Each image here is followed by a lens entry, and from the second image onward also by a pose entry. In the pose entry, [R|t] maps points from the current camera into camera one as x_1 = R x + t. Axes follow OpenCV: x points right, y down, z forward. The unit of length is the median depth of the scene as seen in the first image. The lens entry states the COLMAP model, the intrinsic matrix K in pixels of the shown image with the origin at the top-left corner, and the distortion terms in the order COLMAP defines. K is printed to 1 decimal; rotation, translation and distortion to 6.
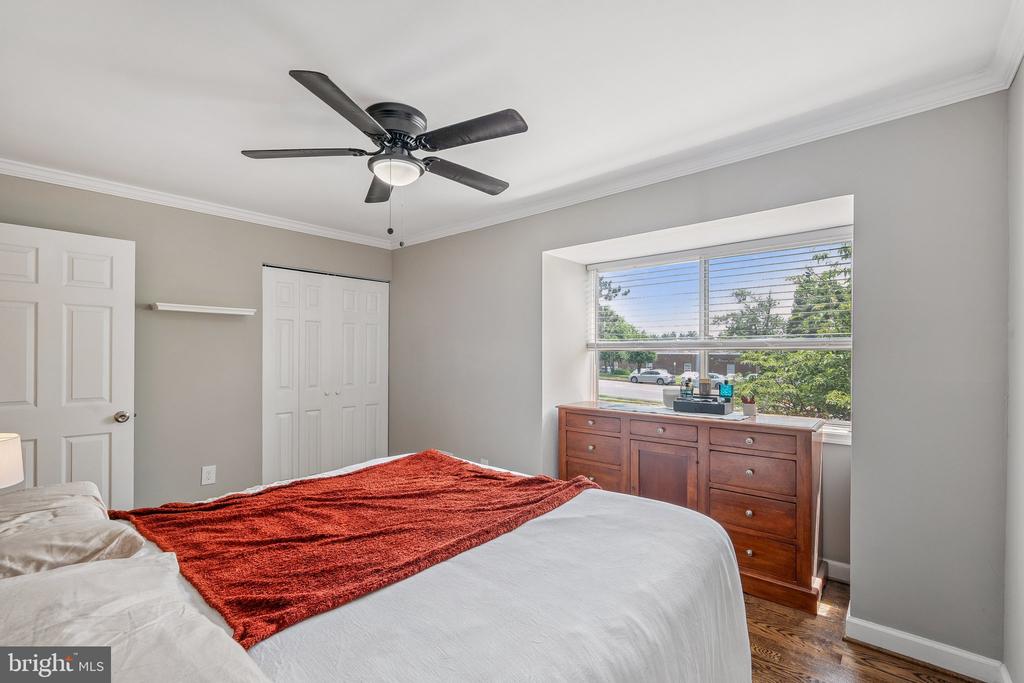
lens RADIAL K [[453.0, 0, 509.9], [0, 453.0, 345.2], [0, 0, 1]] dist [-0.011633, 0.003139]
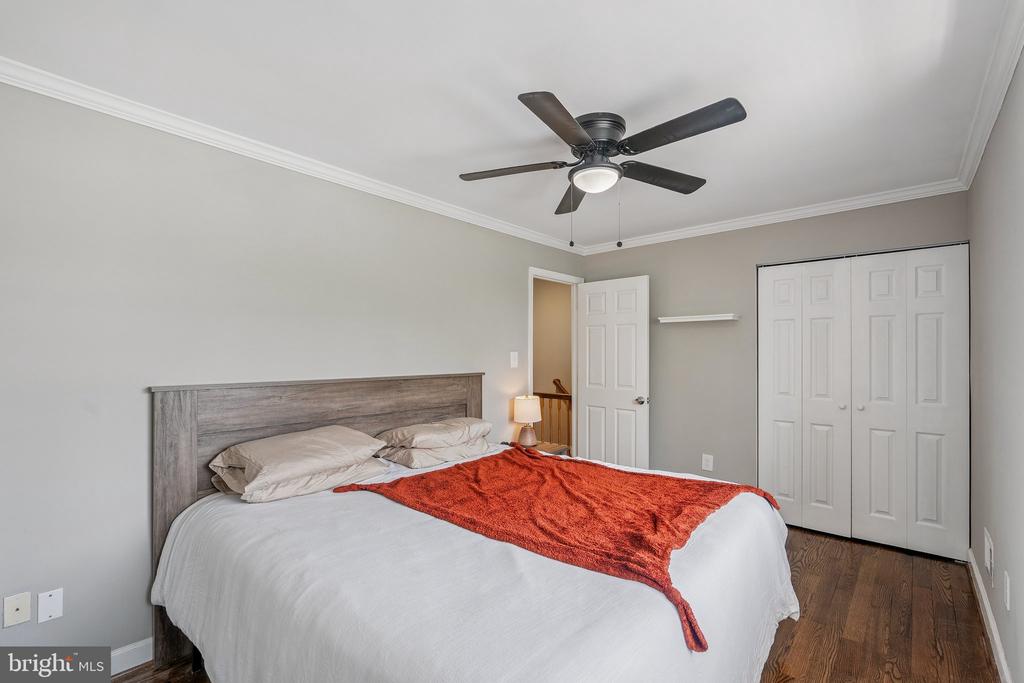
lens RADIAL K [[453.0, 0, 512.4], [0, 453.0, 350.9], [0, 0, 1]] dist [-0.011633, 0.003139]
pose [[-0.004992, -0.005478, -0.999973, 0.644291], [0.016243, 0.999853, -0.005558, 0.004604], [0.999856, -0.016271, -0.004902, 0.687242]]
